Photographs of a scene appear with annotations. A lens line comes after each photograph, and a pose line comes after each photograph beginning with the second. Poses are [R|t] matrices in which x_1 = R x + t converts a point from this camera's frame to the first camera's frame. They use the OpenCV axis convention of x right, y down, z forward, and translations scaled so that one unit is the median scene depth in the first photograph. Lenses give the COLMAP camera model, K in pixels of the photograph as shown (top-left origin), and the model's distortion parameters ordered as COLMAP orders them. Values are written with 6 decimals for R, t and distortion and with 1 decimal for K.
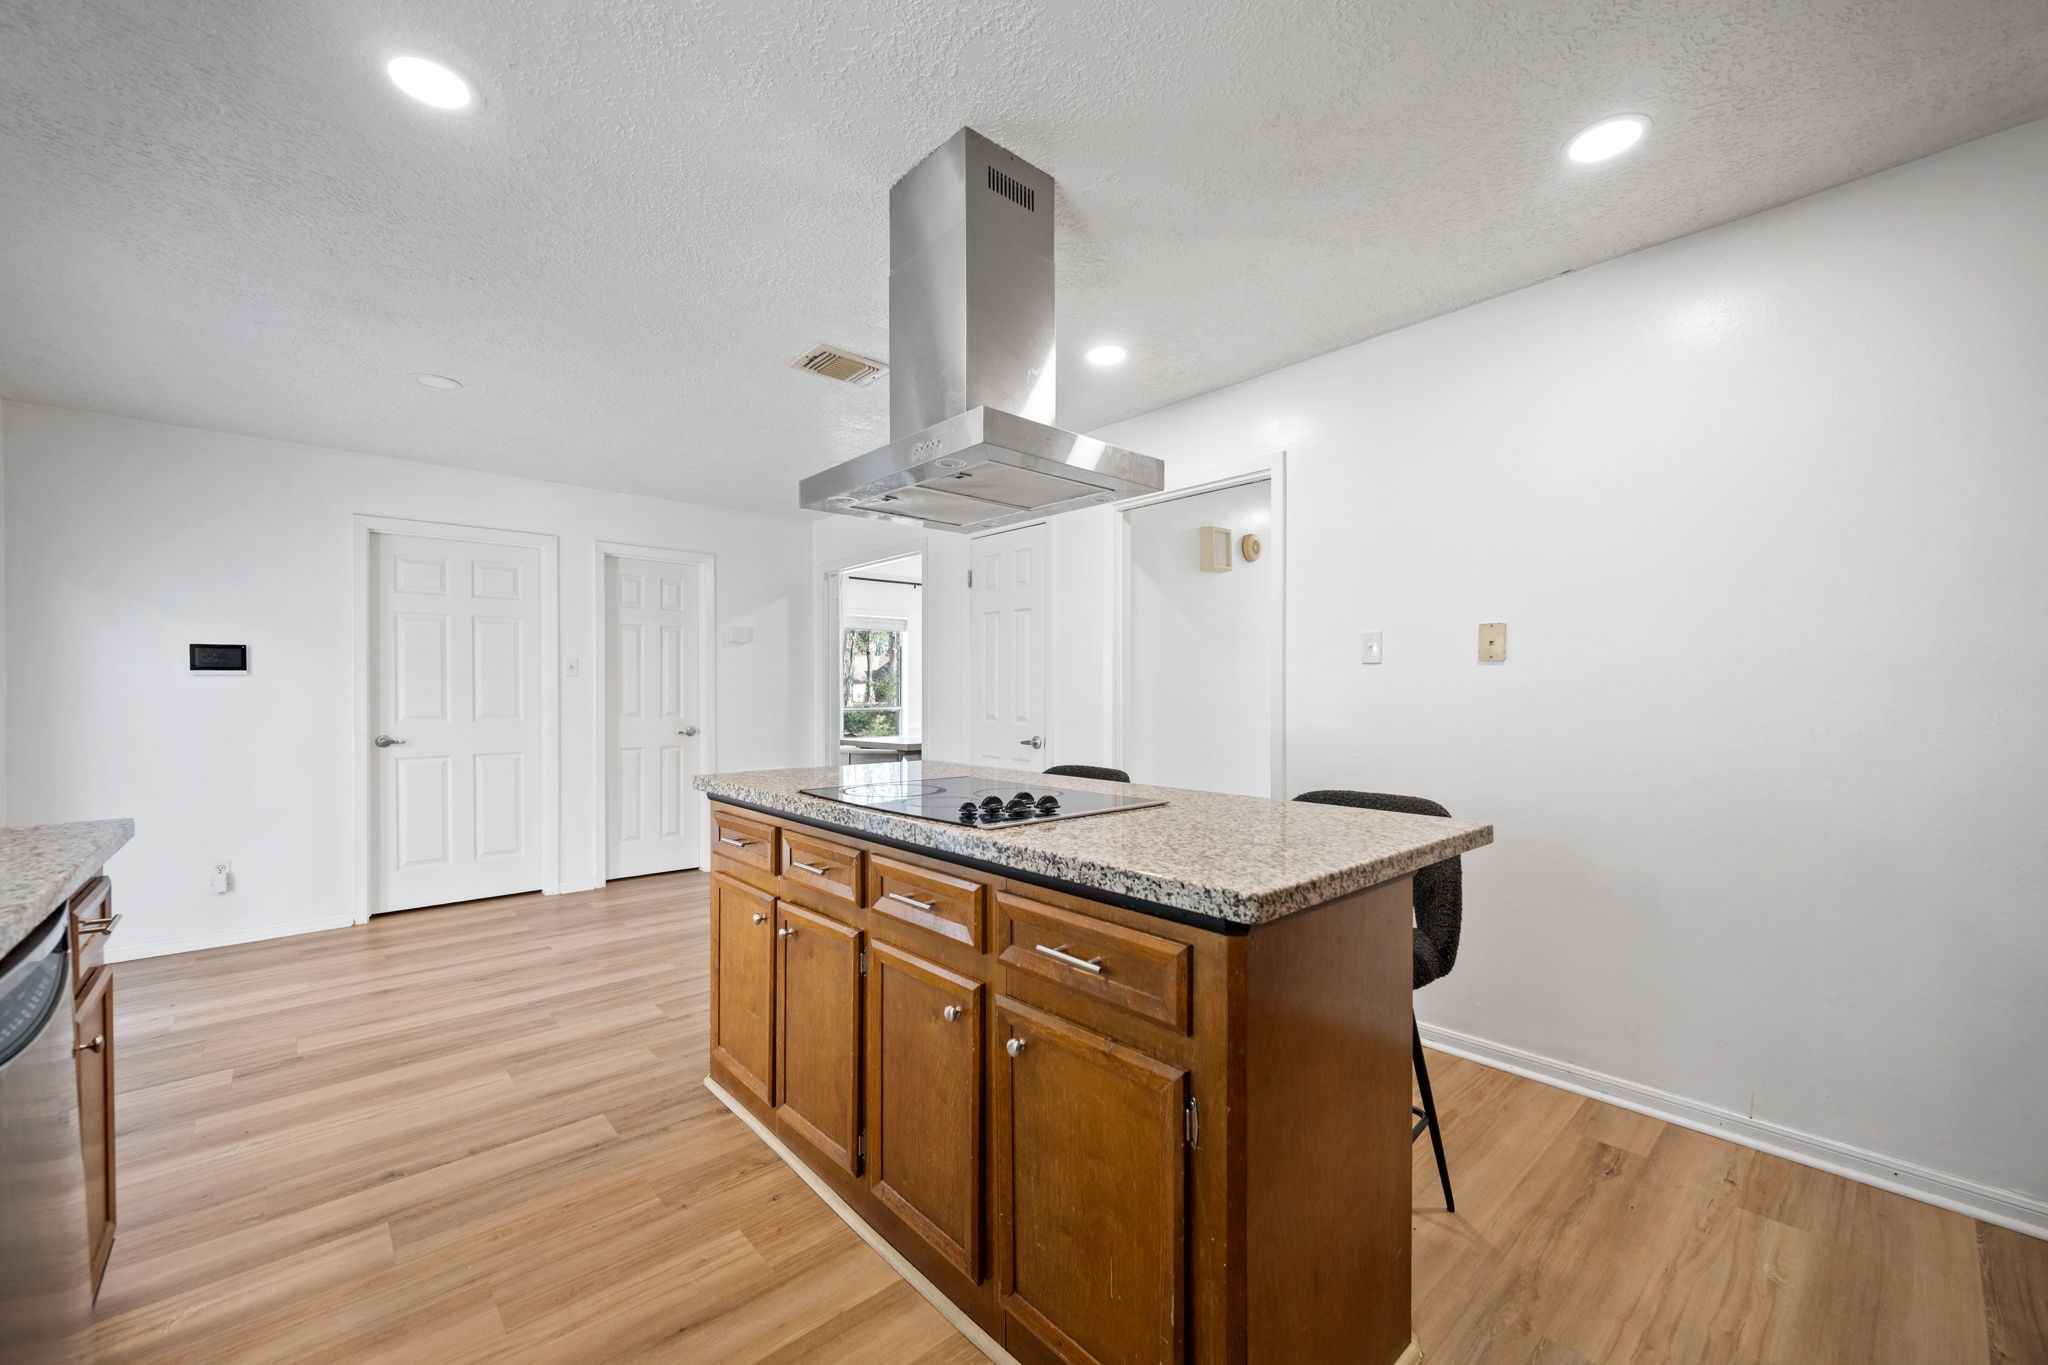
lens RADIAL K [[812.1, 0, 1019.9], [0, 812.1, 693.0], [0, 0, 1]] dist [-0.000940, -0.000051]
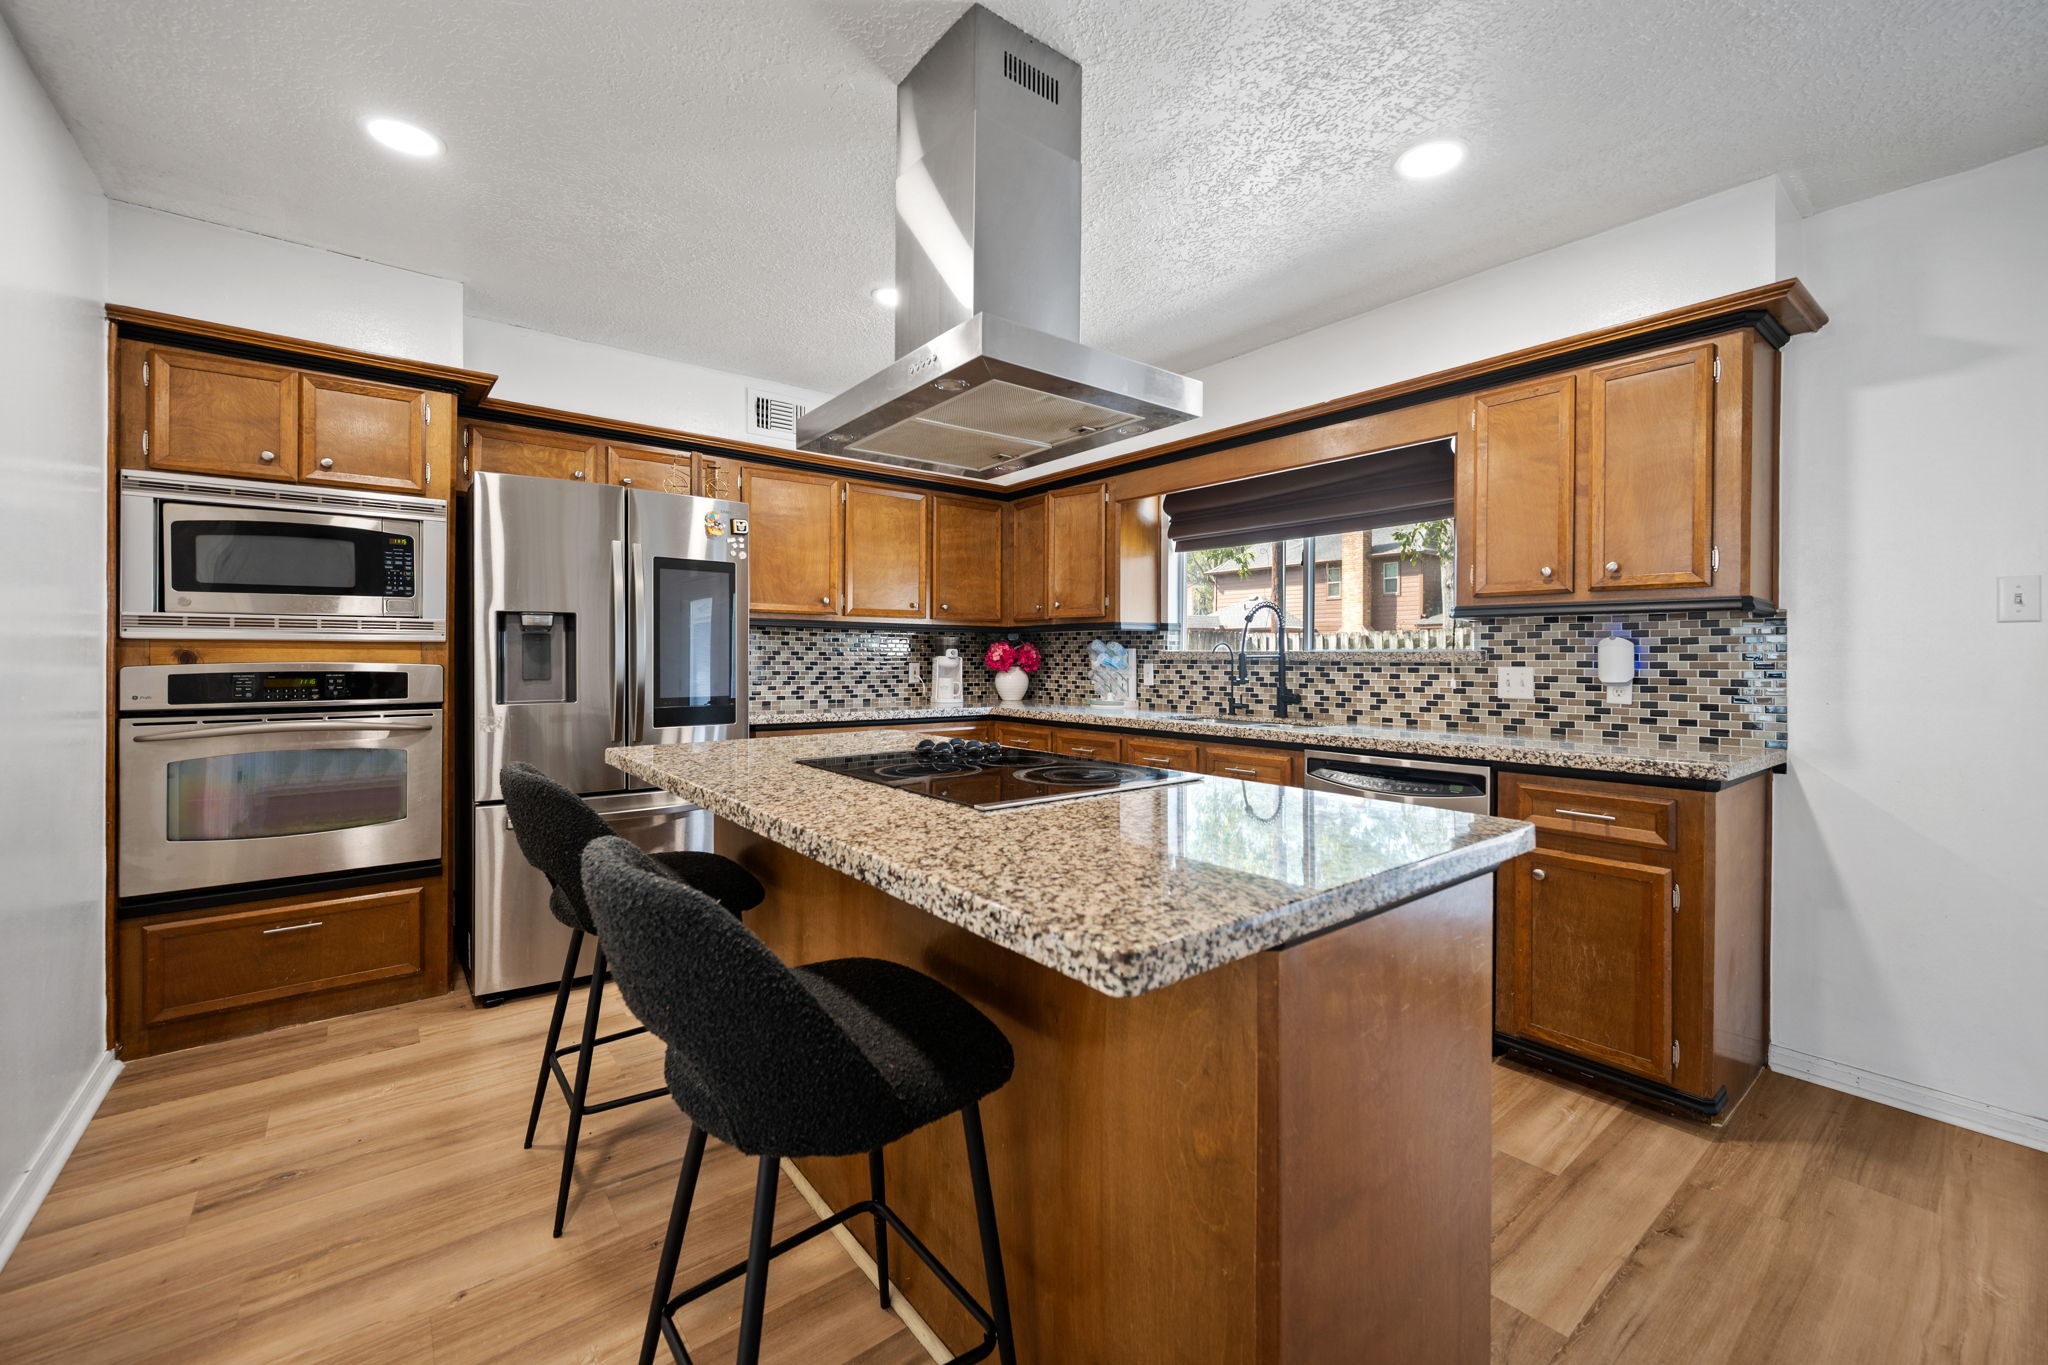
lens RADIAL K [[826.3, 0, 1028.9], [0, 826.3, 658.1], [0, 0, 1]] dist [0.000098, 0.000306]
pose [[-0.998482, -0.002567, 0.055012, -0.076847], [-0.002231, 0.999978, 0.006176, -0.000131], [-0.055027, 0.006044, -0.998467, 0.905848]]
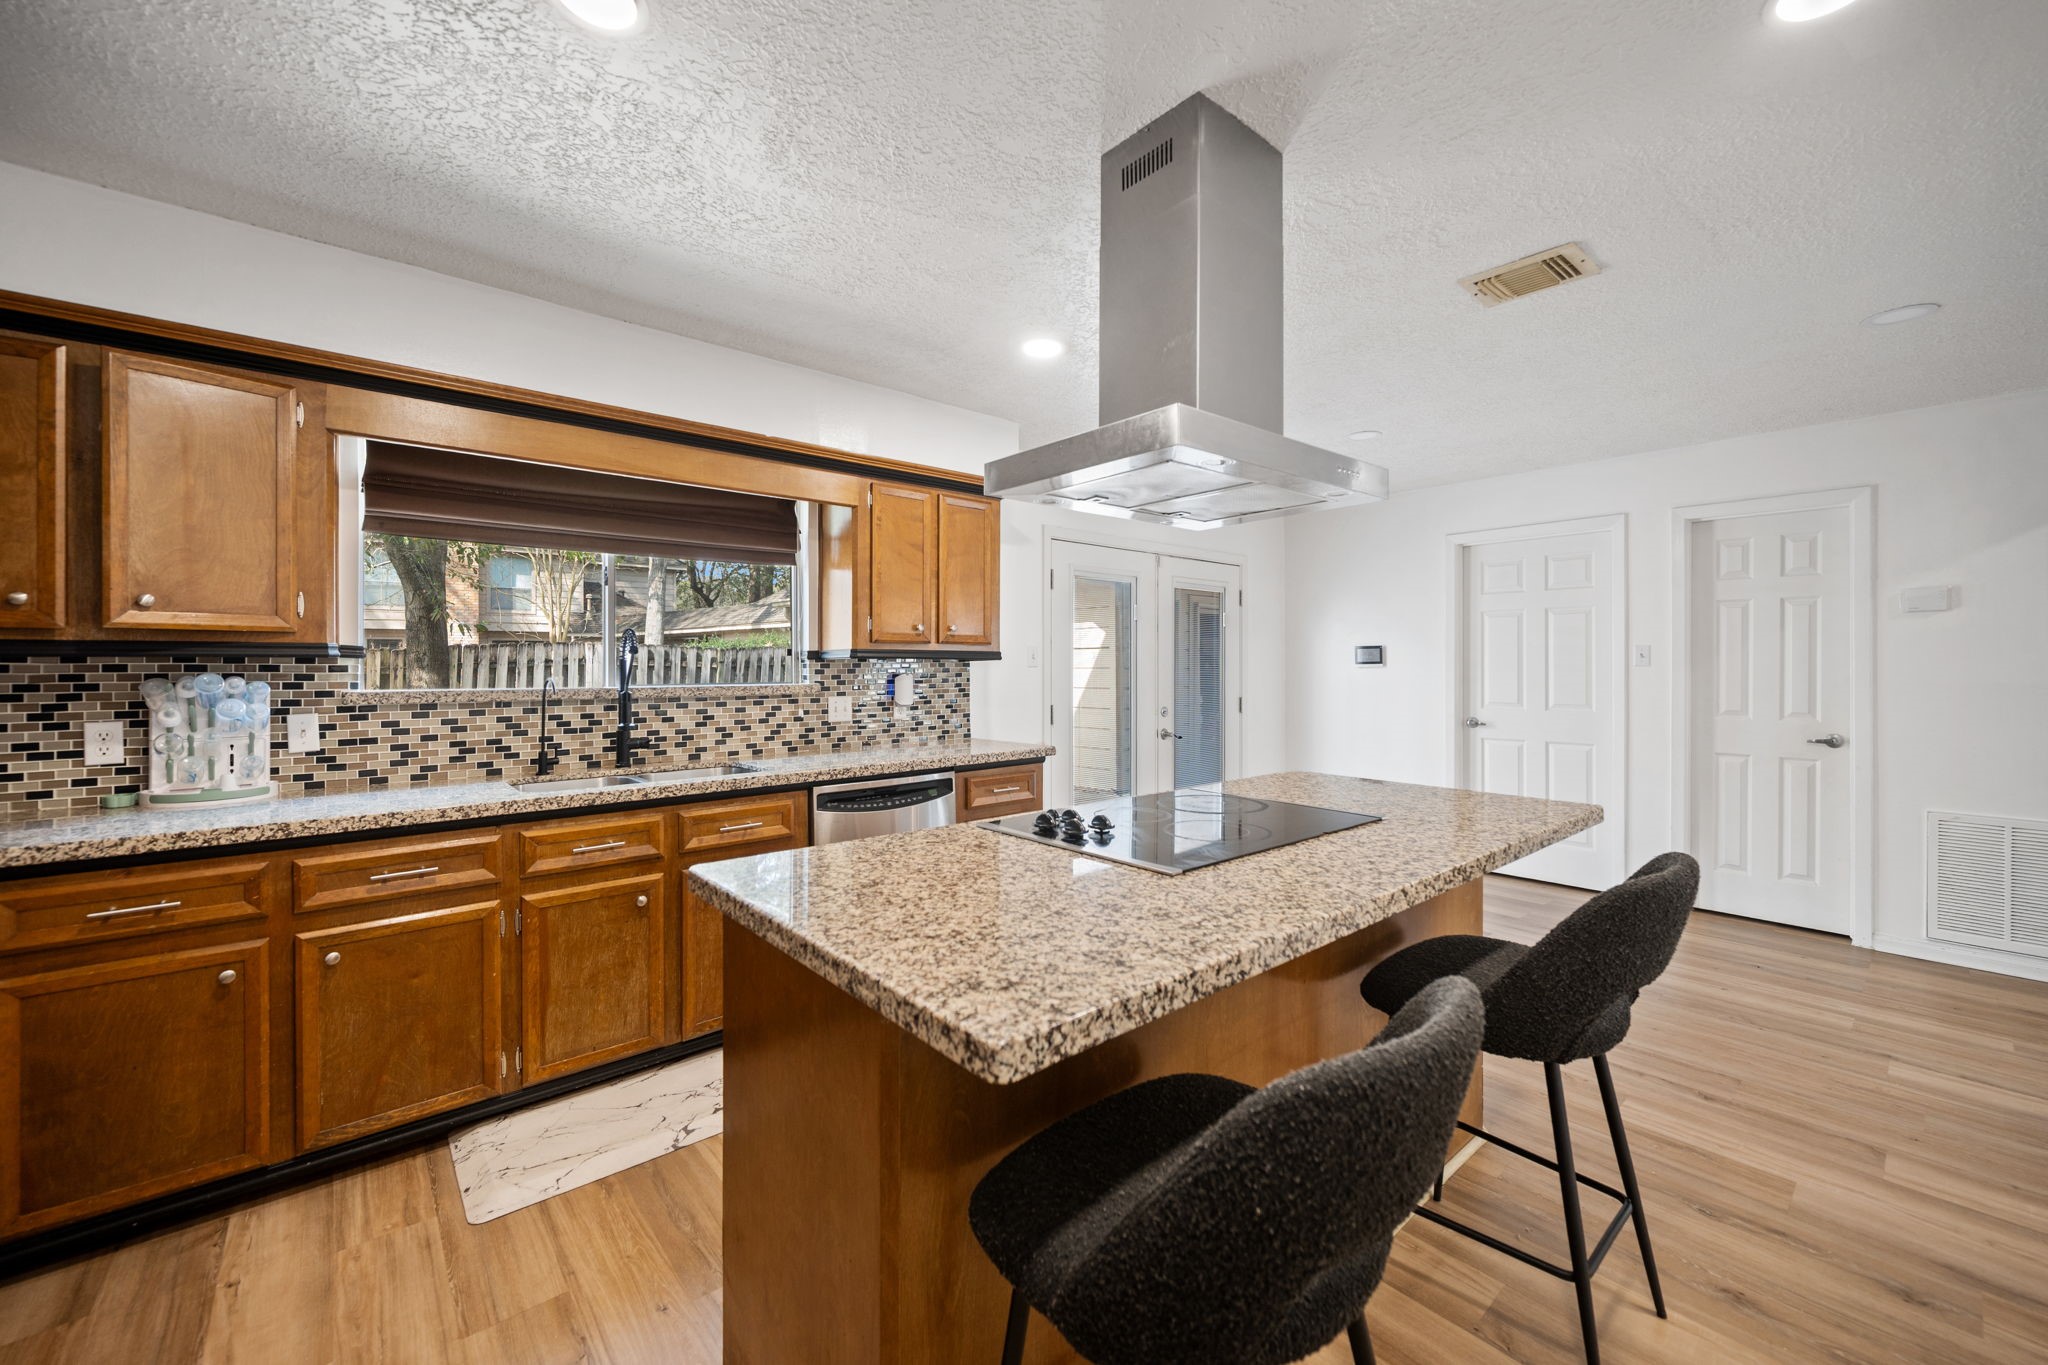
lens RADIAL K [[806.6, 0, 1036.5], [0, 806.6, 662.1], [0, 0, 1]] dist [0.000691, 0.000059]
pose [[-0.012196, -0.001292, -0.999925, 0.407875], [-0.002284, 0.999997, -0.001264, -0.025138], [0.999923, 0.002269, -0.012198, 0.400617]]
